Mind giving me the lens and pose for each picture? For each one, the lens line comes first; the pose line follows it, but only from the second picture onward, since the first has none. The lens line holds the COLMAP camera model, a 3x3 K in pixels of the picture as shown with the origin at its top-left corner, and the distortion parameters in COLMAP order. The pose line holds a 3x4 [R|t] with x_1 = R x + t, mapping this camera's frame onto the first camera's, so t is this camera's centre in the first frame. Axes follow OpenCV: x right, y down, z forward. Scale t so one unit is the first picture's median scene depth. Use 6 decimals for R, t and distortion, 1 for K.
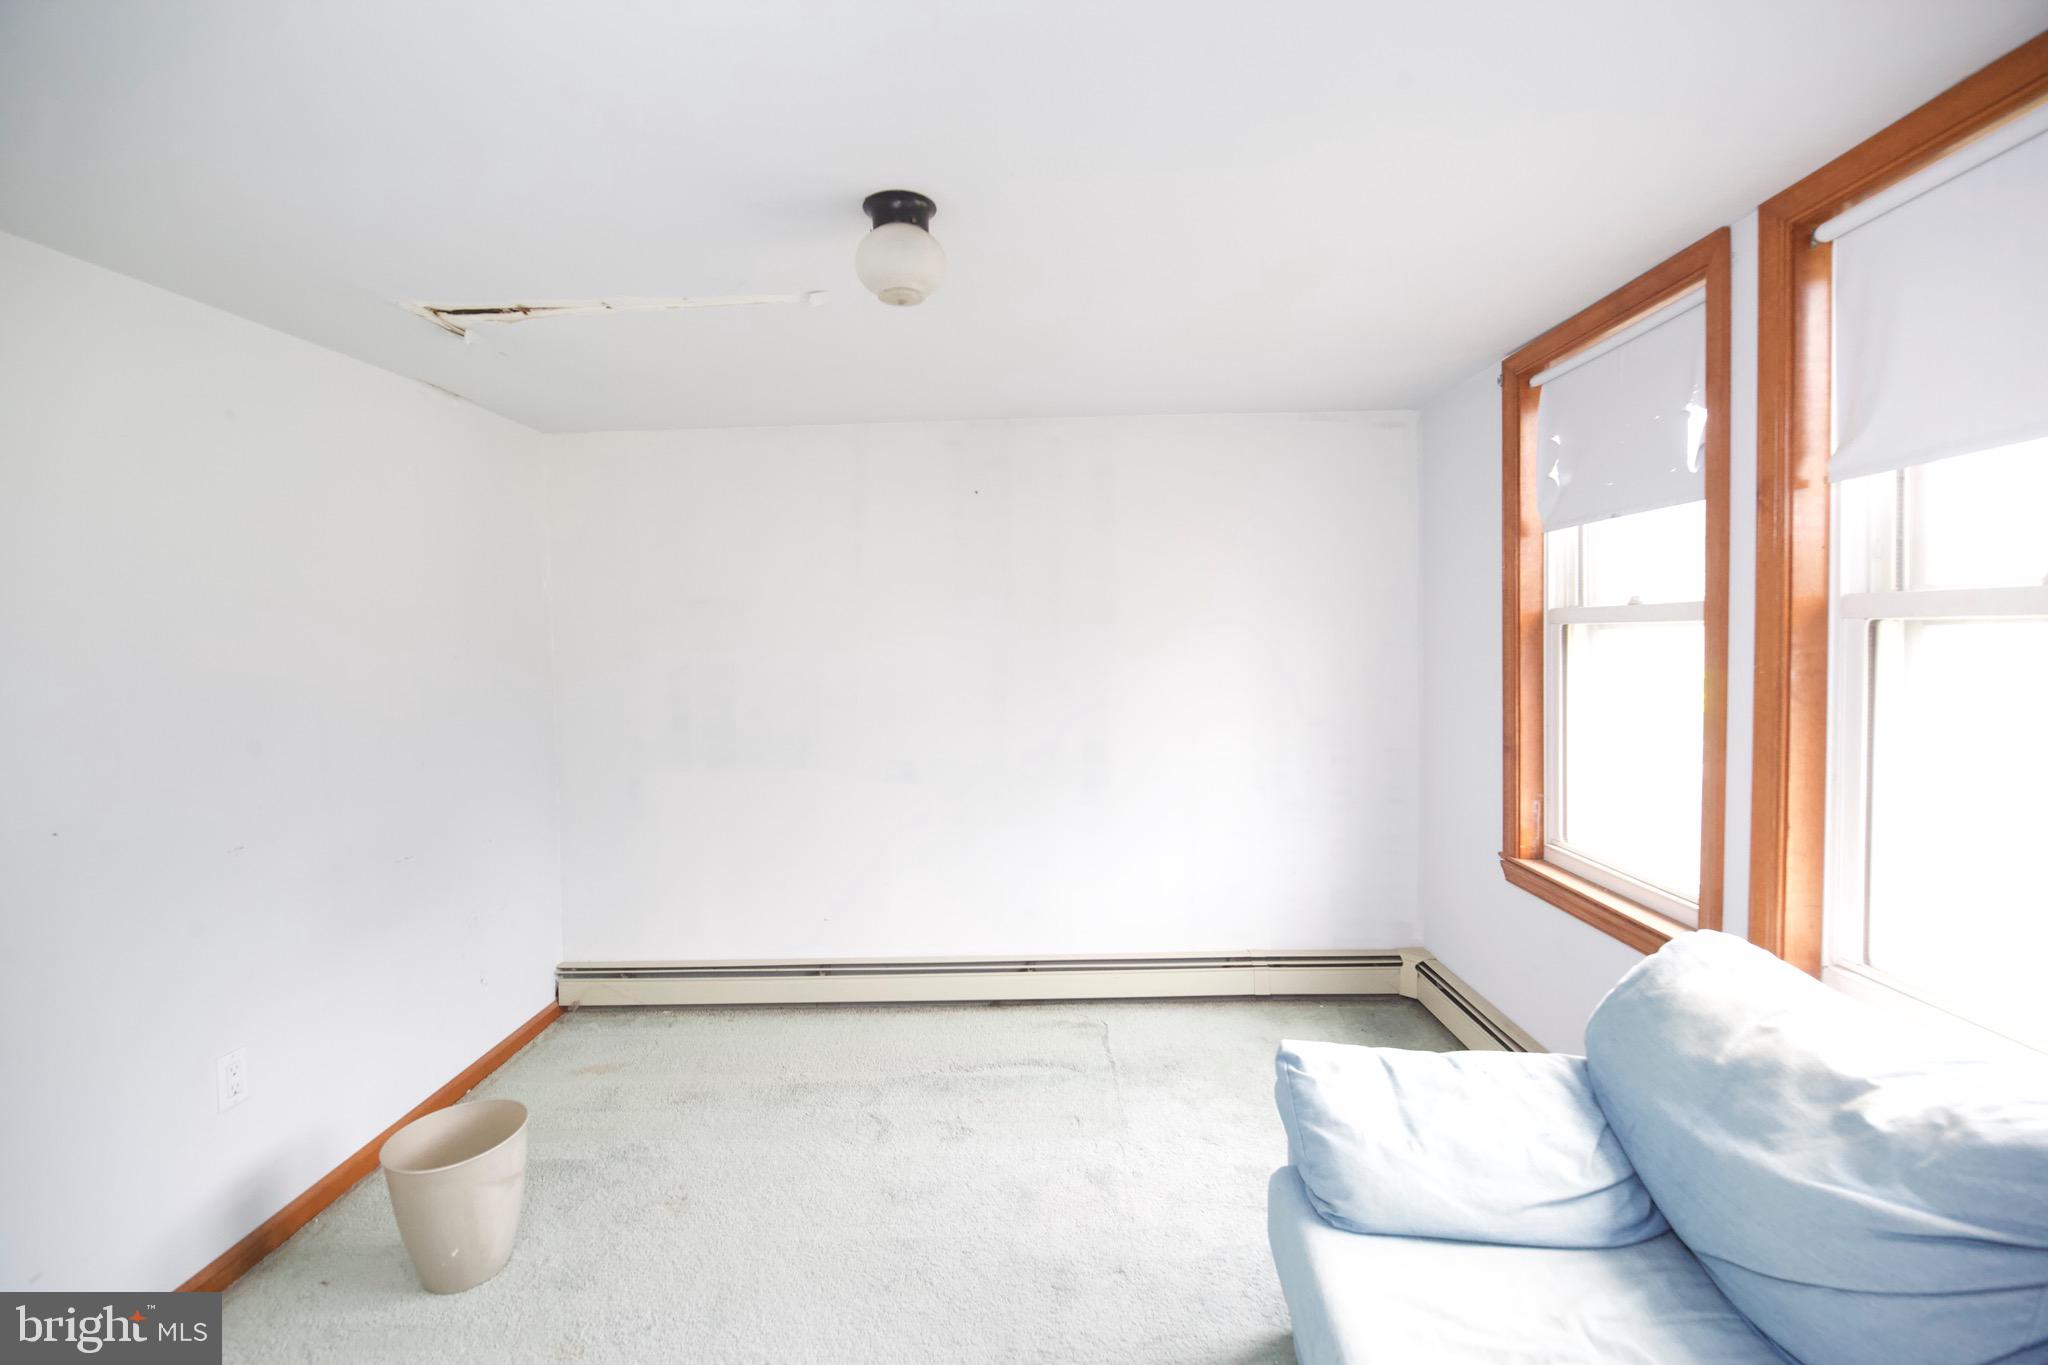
lens RADIAL K [[886.3, 0, 1021.9], [0, 886.3, 677.2], [0, 0, 1]] dist [-0.010283, -0.001351]
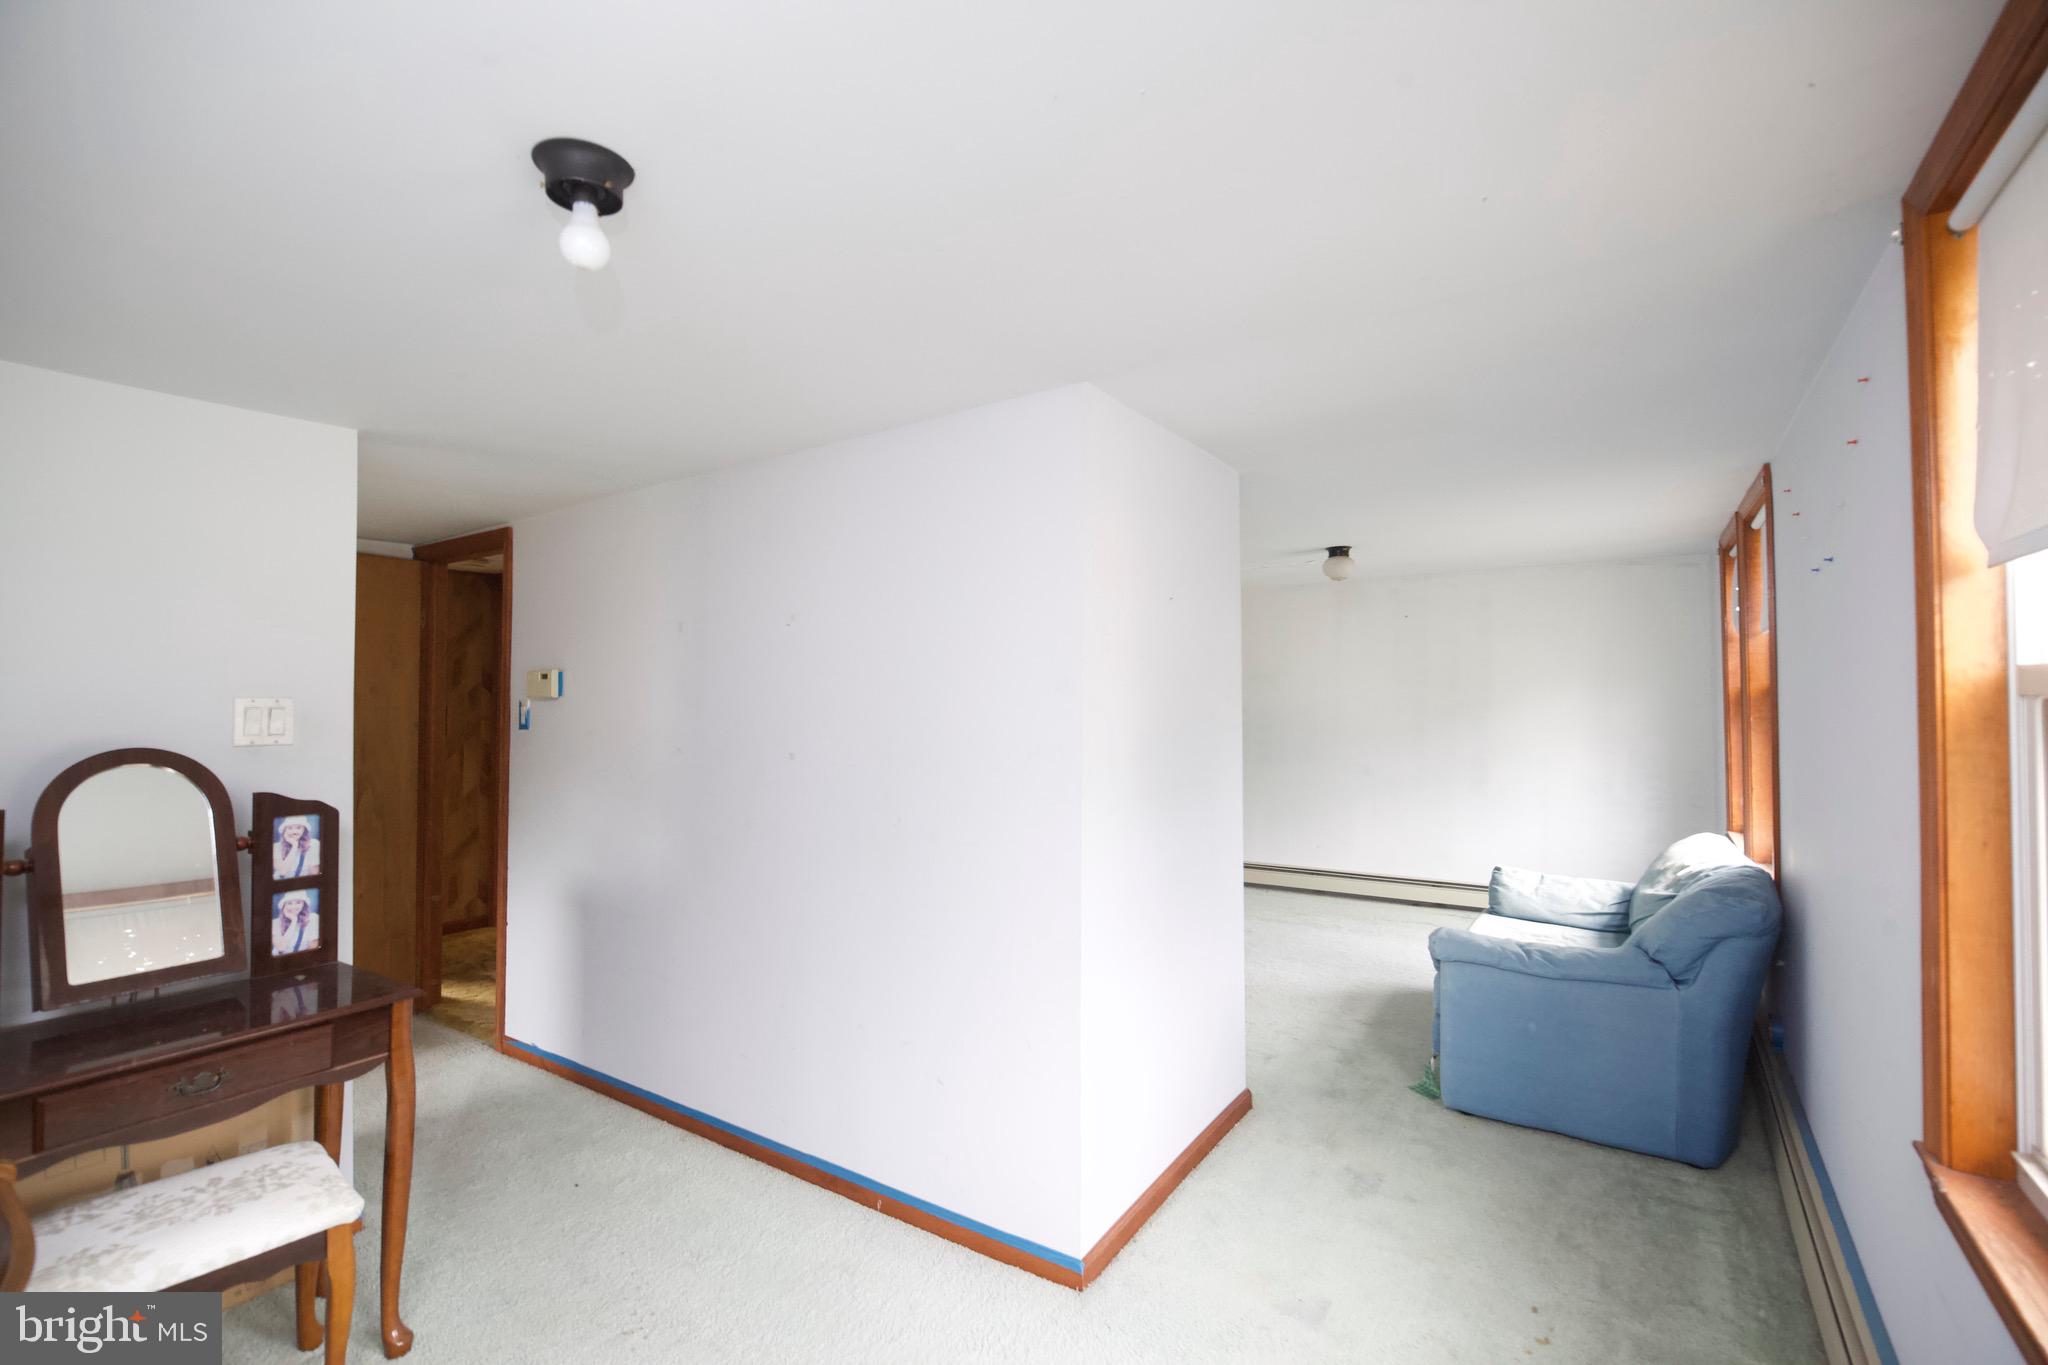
lens RADIAL K [[886.3, 0, 1021.9], [0, 886.3, 677.2], [0, 0, 1]] dist [-0.010283, -0.001351]
pose [[0.840112, 0.005484, -0.542385, 0.562157], [-0.037445, 0.998150, -0.047906, 0.070633], [0.541118, 0.060556, 0.838763, -1.963942]]
